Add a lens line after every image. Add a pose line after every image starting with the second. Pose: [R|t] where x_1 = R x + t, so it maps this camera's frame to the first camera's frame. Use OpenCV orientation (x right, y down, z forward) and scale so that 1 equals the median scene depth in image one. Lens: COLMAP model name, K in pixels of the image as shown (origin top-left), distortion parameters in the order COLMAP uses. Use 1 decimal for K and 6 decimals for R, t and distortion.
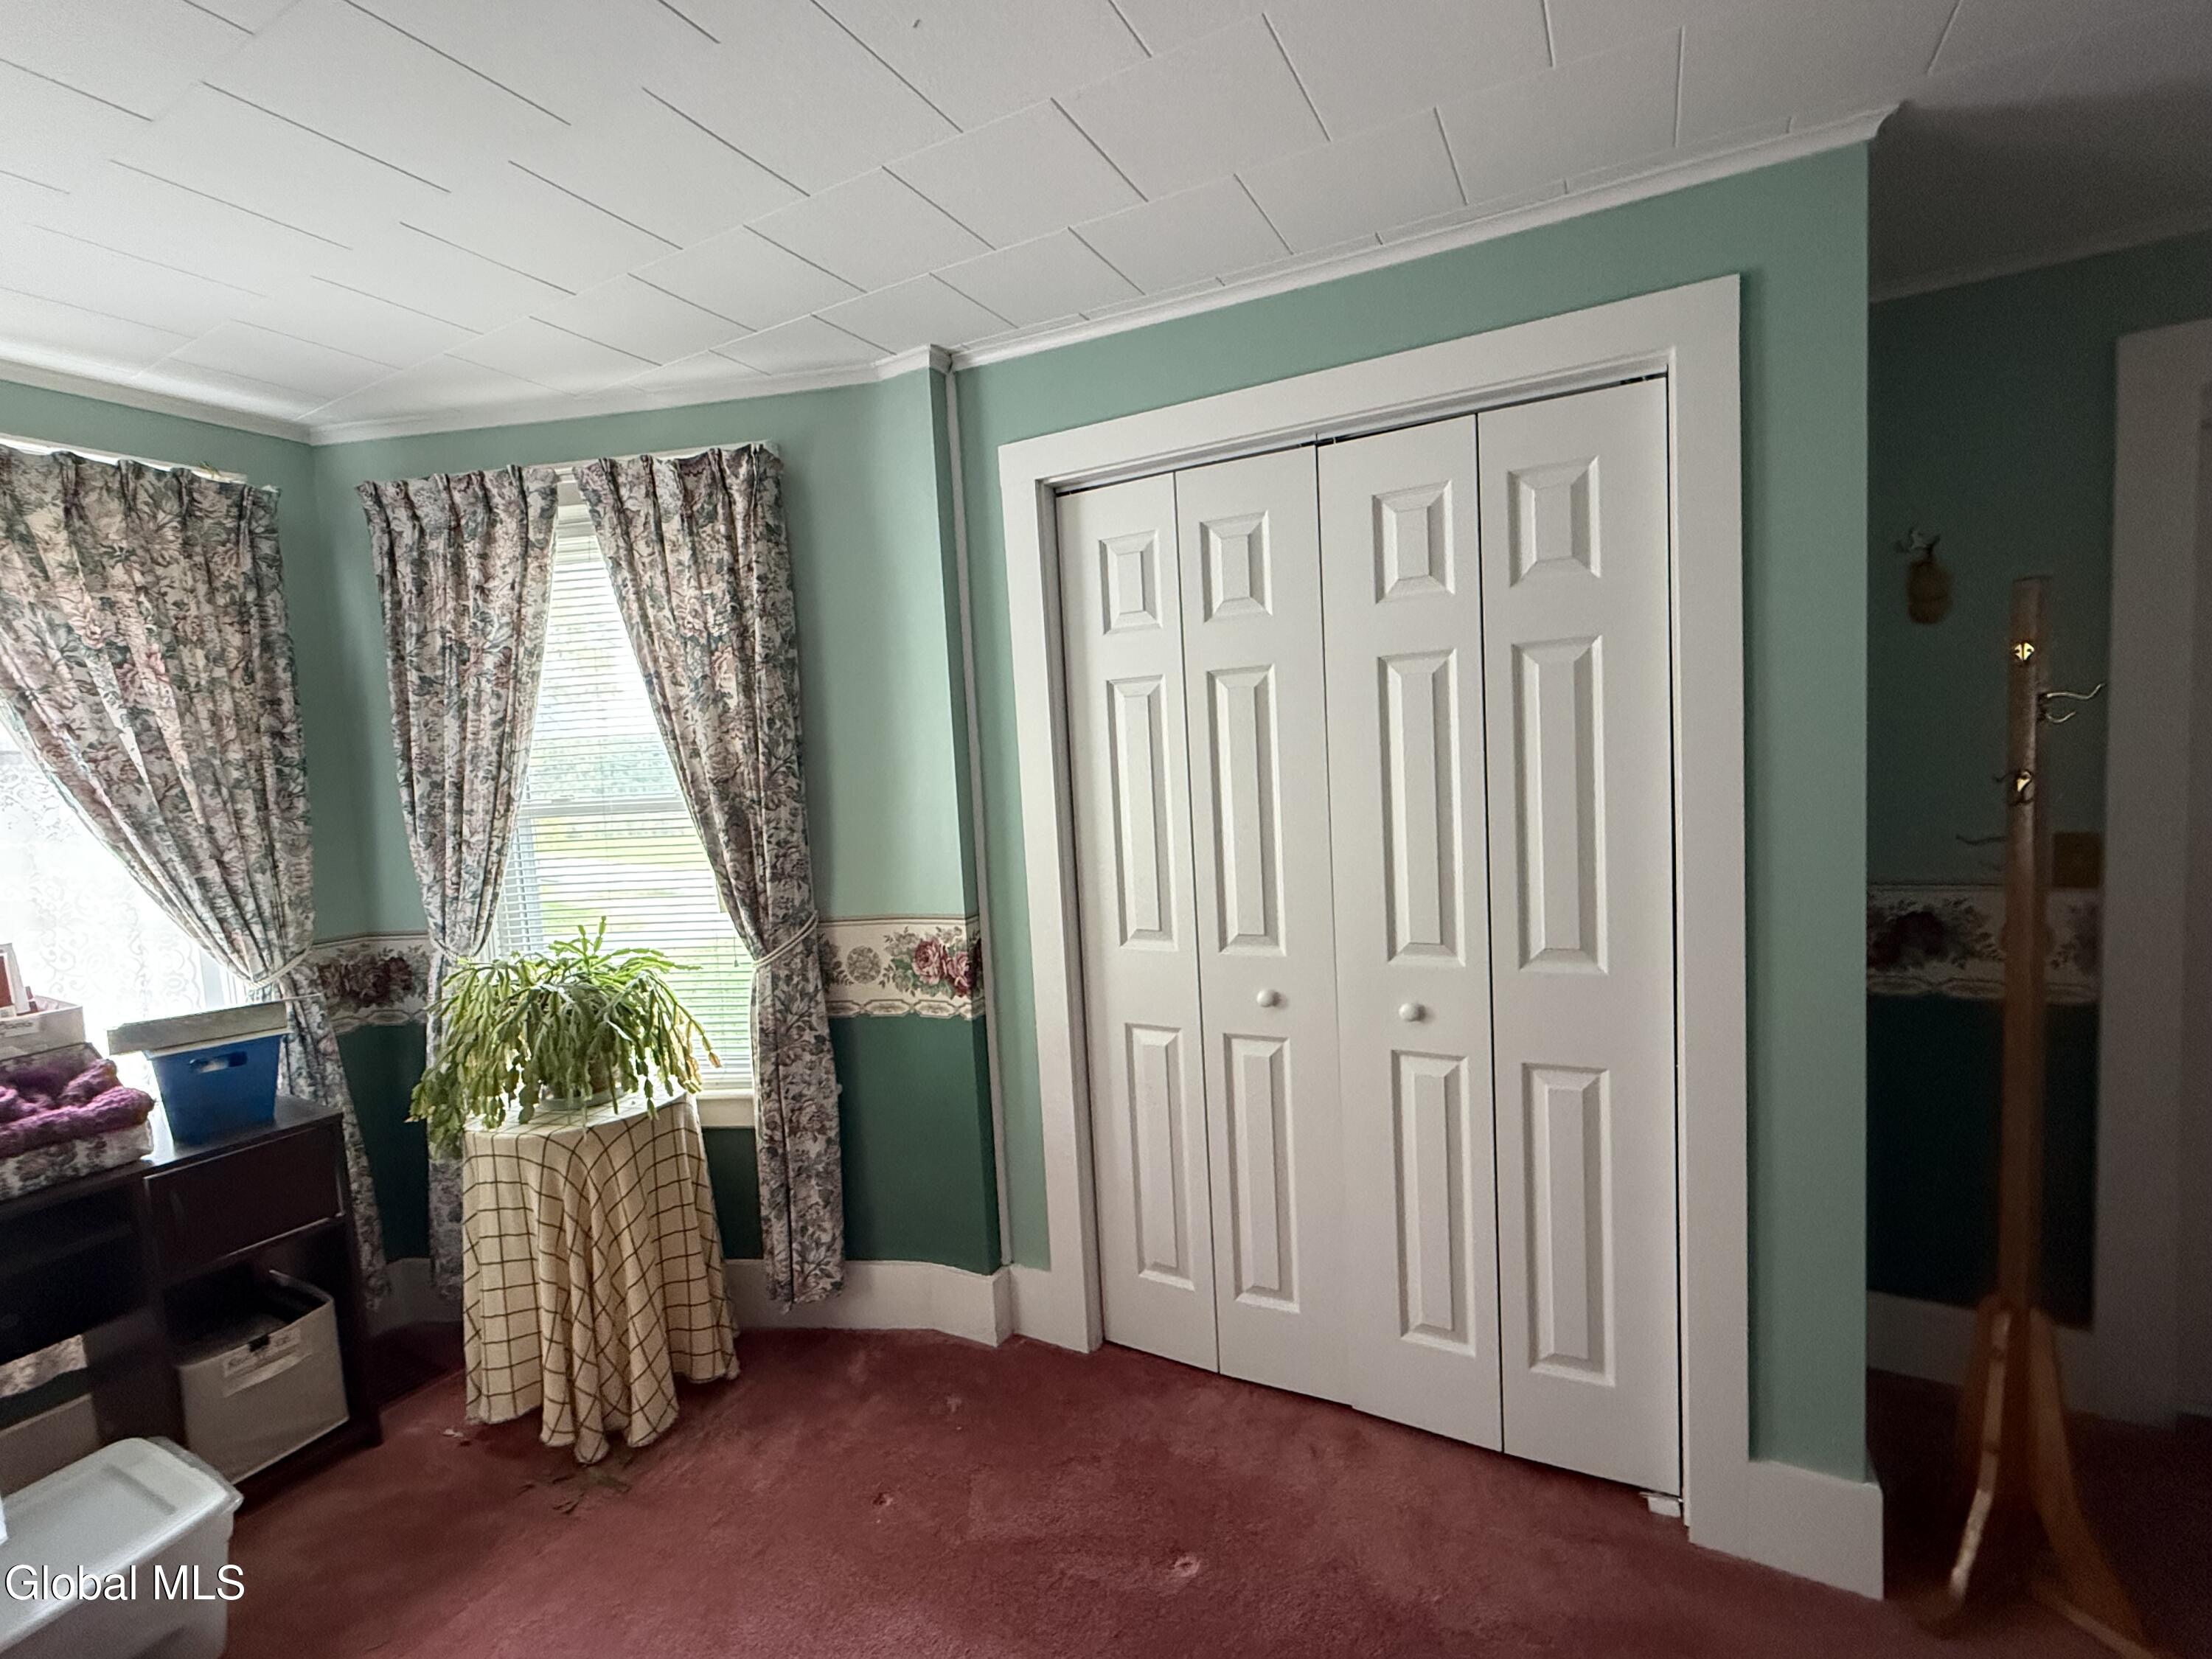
lens RADIAL K [[981.9, 0, 1113.7], [0, 981.9, 835.7], [0, 0, 1]] dist [-0.001099, -0.000361]
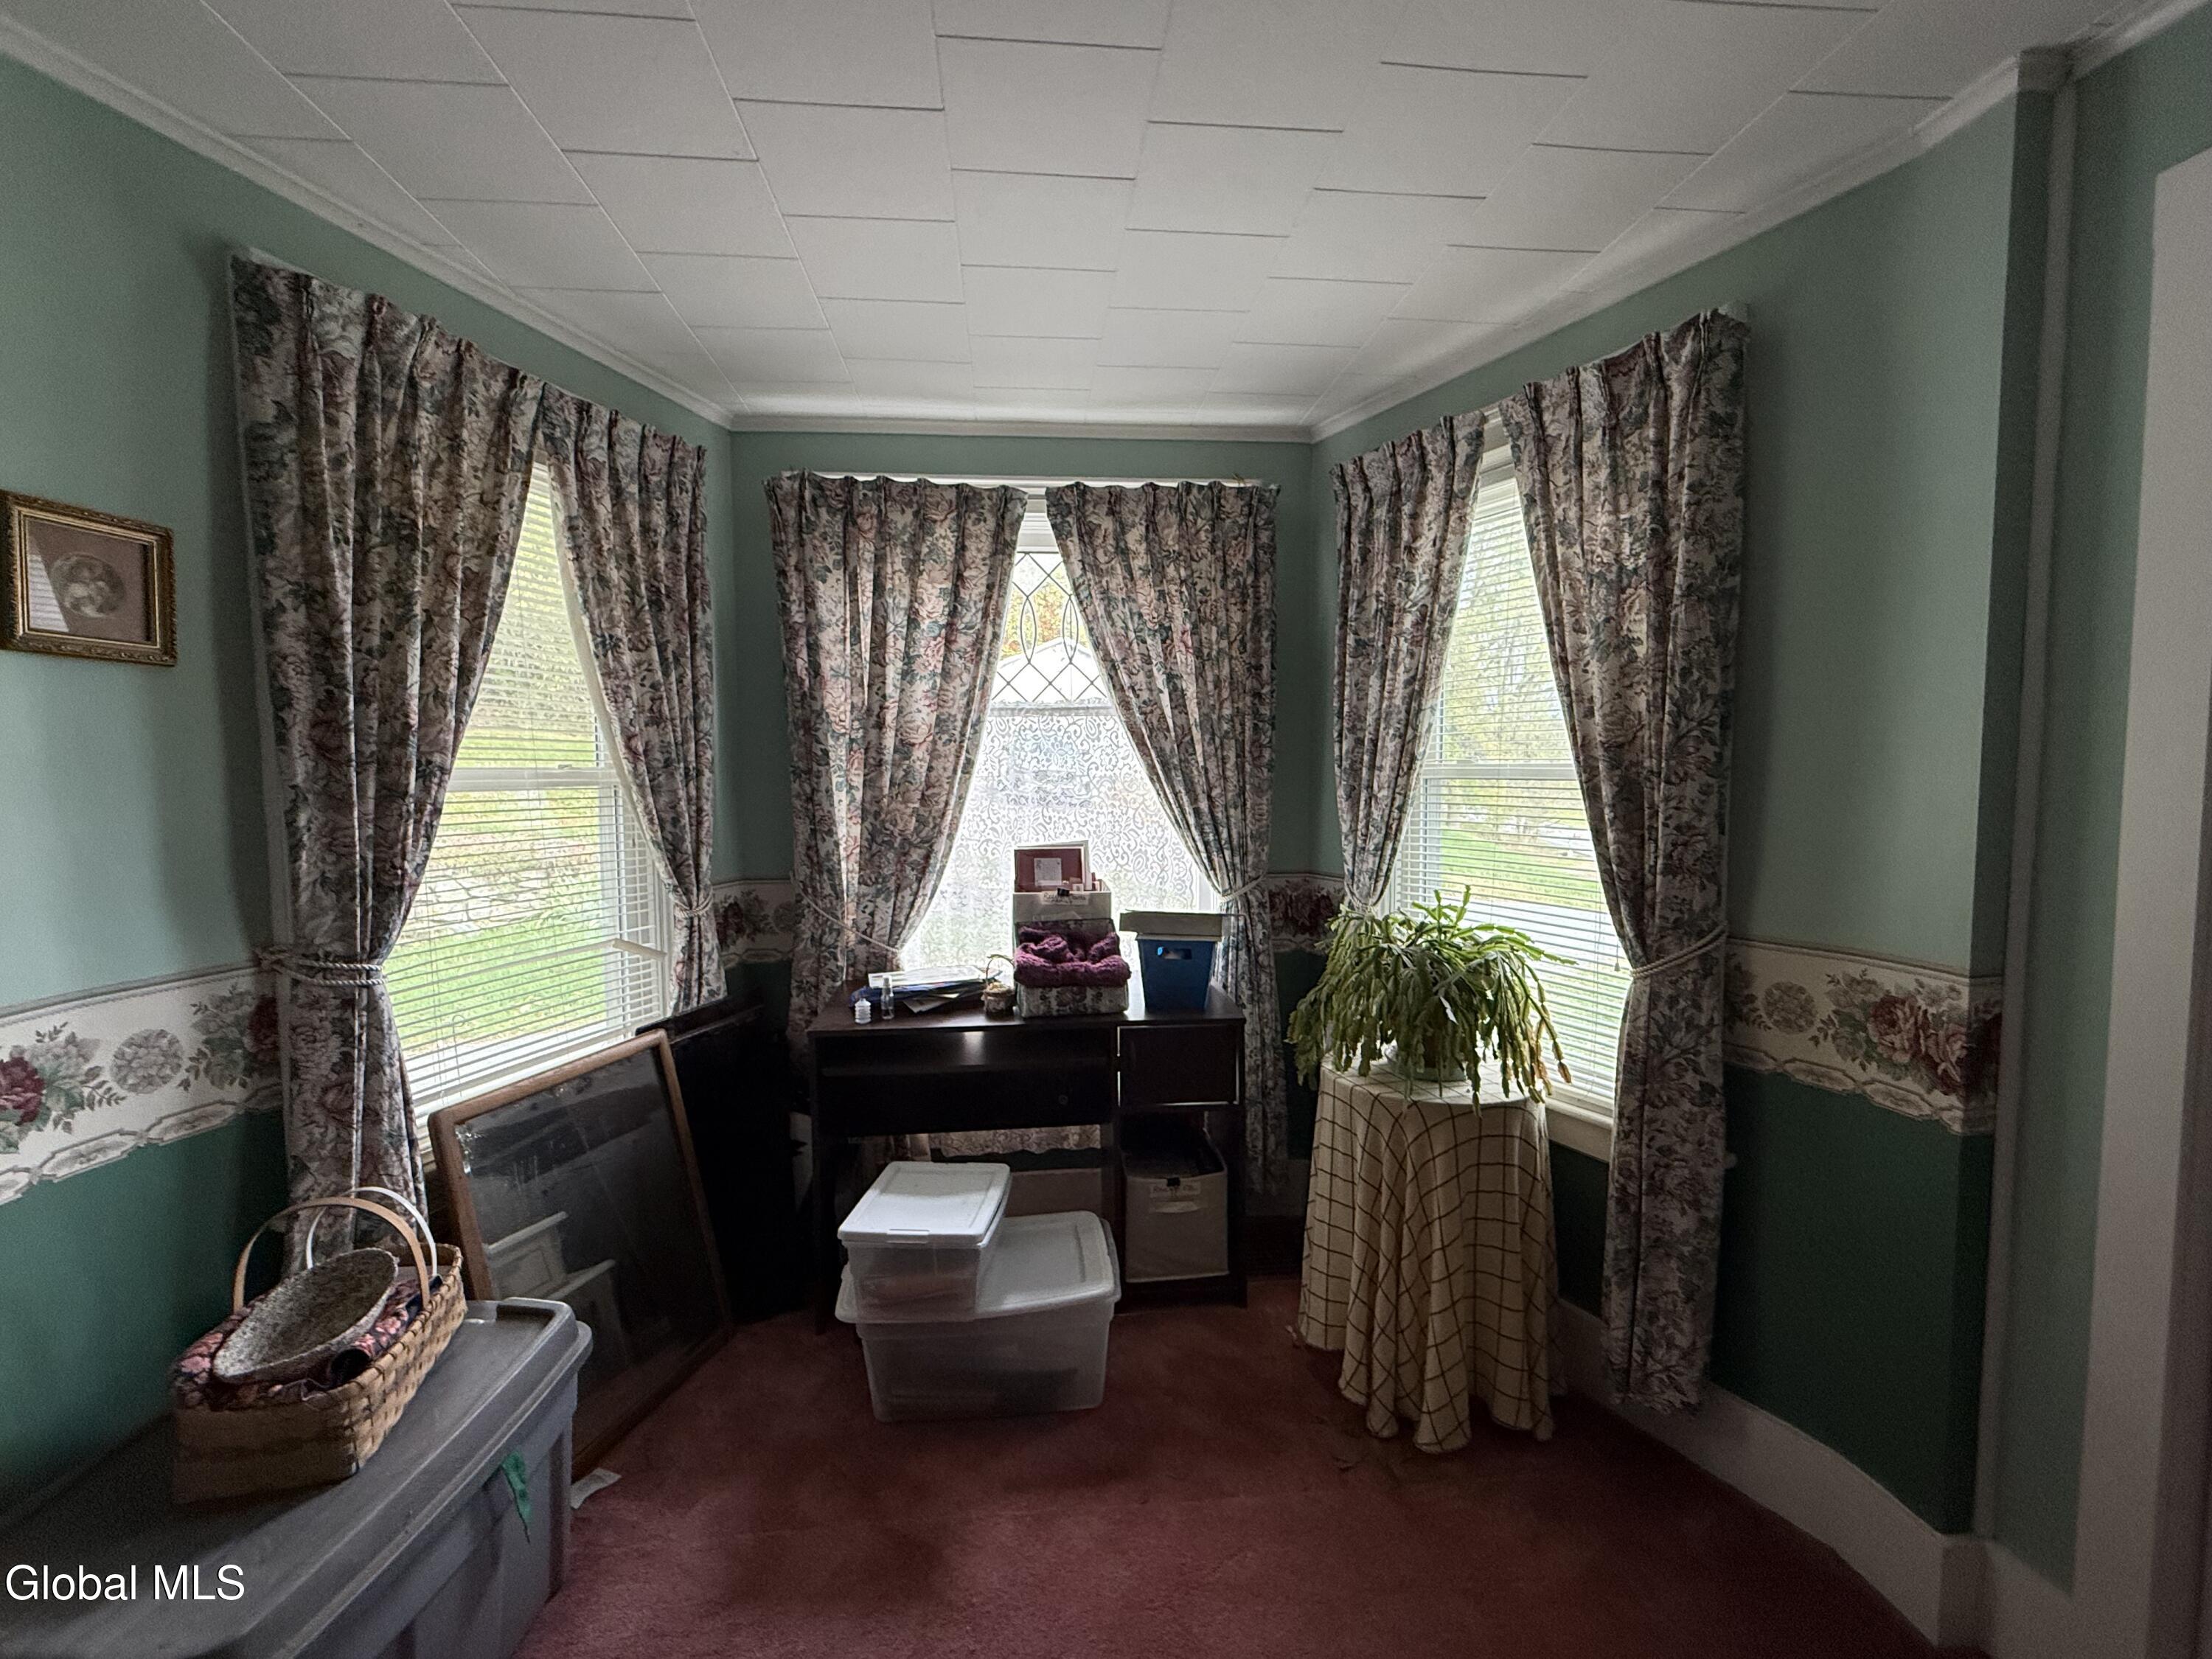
lens RADIAL K [[981.9, 0, 1113.7], [0, 981.9, 835.7], [0, 0, 1]] dist [-0.001099, -0.000361]
pose [[0.550573, 0.108001, -0.827771, 0.061315], [-0.090984, 0.993452, 0.069102, 0.000904], [0.829814, 0.037268, 0.556794, 0.192764]]
